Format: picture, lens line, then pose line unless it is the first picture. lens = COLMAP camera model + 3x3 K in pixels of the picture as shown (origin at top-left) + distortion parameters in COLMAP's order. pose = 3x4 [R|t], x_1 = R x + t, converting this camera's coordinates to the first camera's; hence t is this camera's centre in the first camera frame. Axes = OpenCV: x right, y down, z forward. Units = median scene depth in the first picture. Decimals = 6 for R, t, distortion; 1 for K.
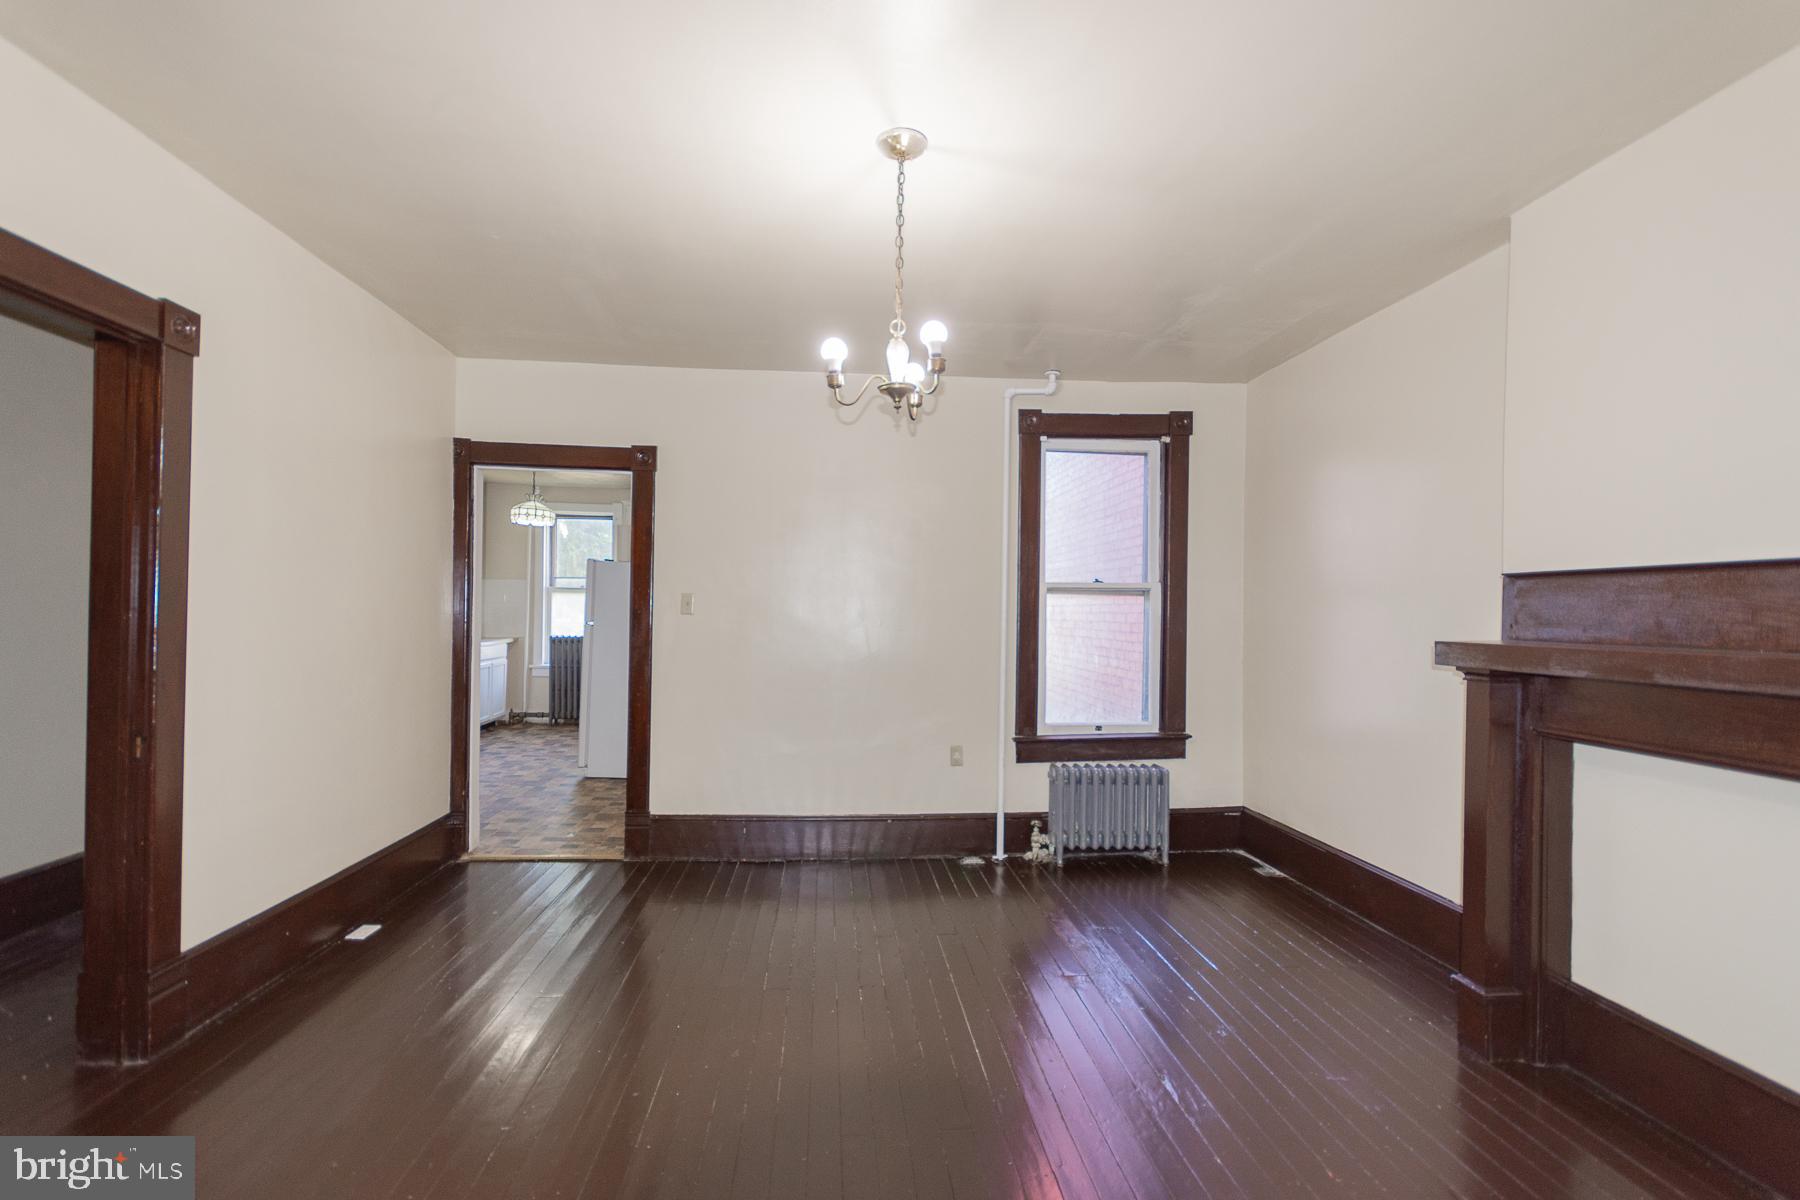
lens RADIAL K [[806.9, 0, 886.9], [0, 806.9, 591.3], [0, 0, 1]] dist [0.003834, -0.000858]
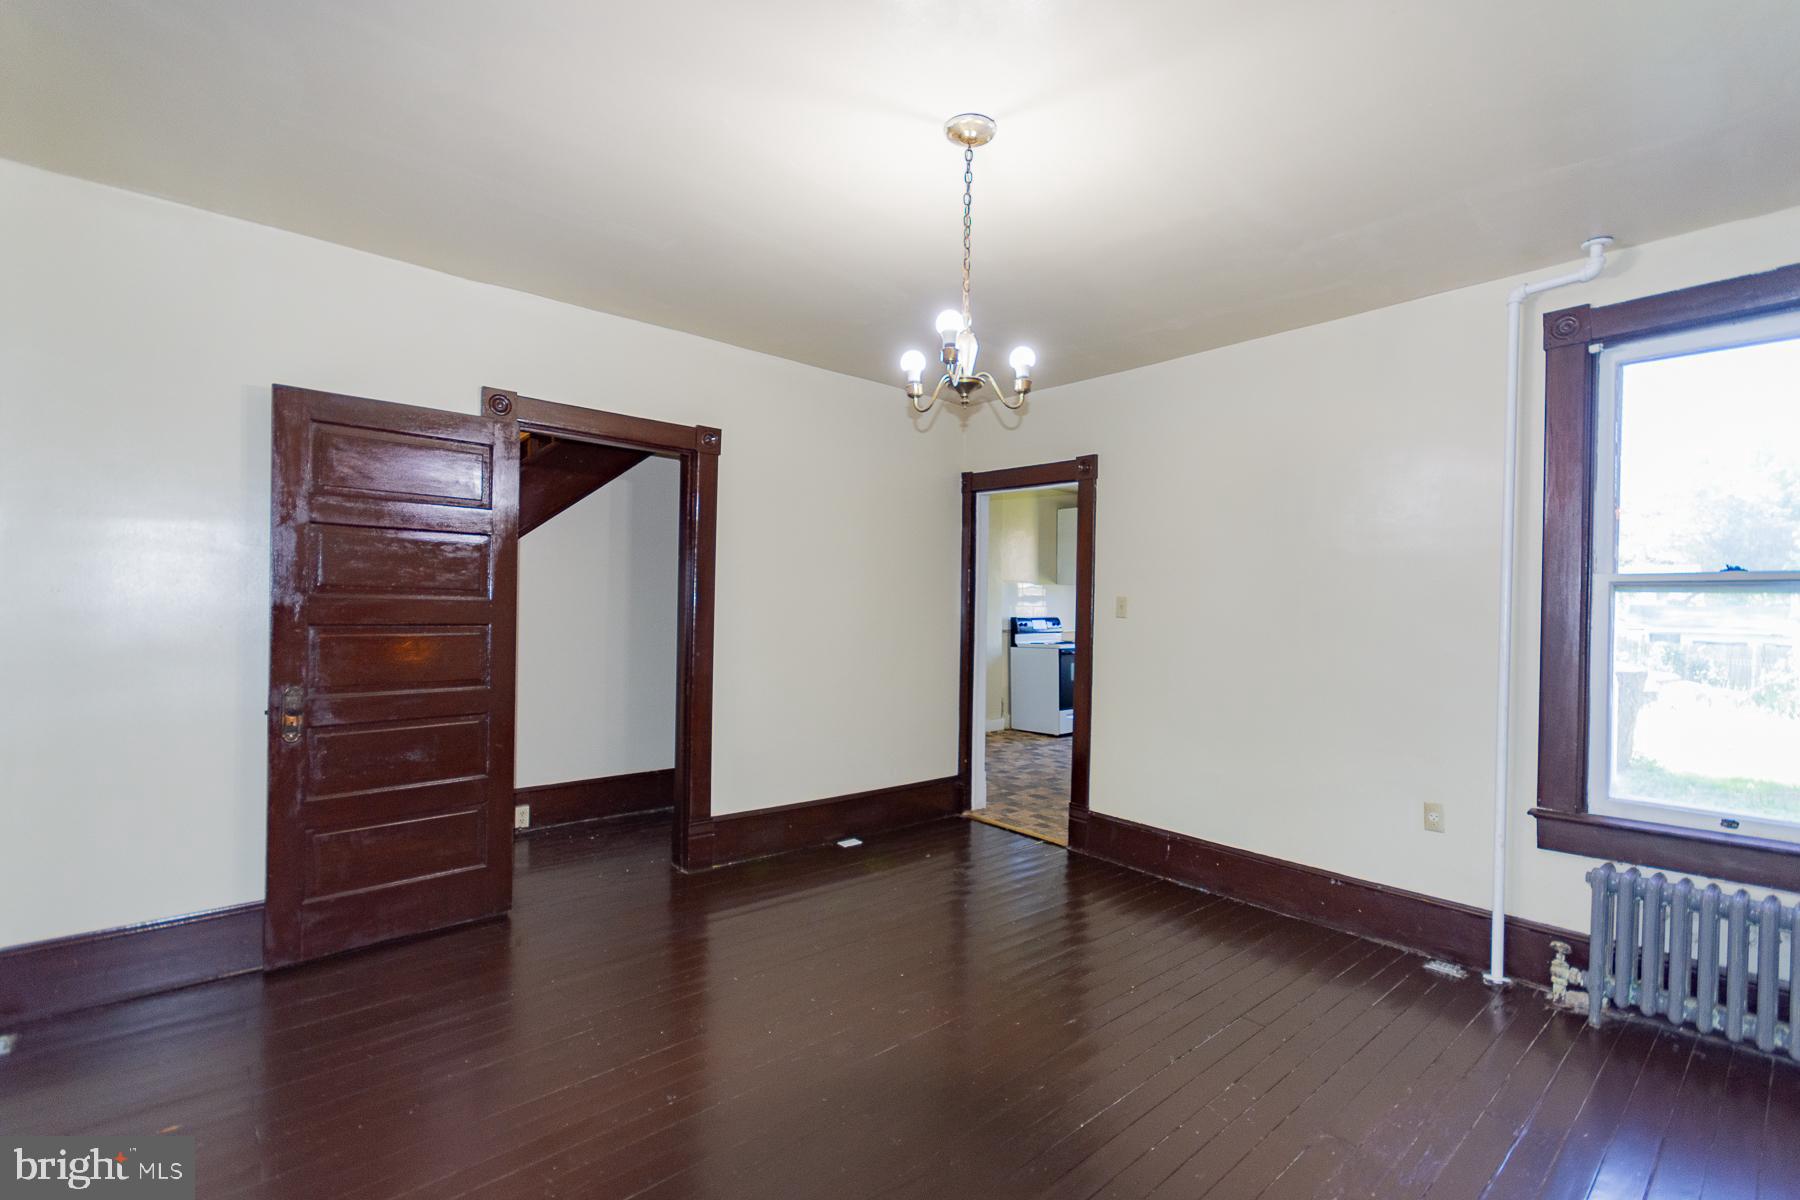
lens RADIAL K [[806.9, 0, 906.6], [0, 806.9, 587.5], [0, 0, 1]] dist [0.003834, -0.000858]
pose [[0.592547, -0.019203, -0.805307, 0.397964], [0.008764, 0.999810, -0.017392, 0.006549], [0.805488, 0.003248, 0.592603, 0.192189]]
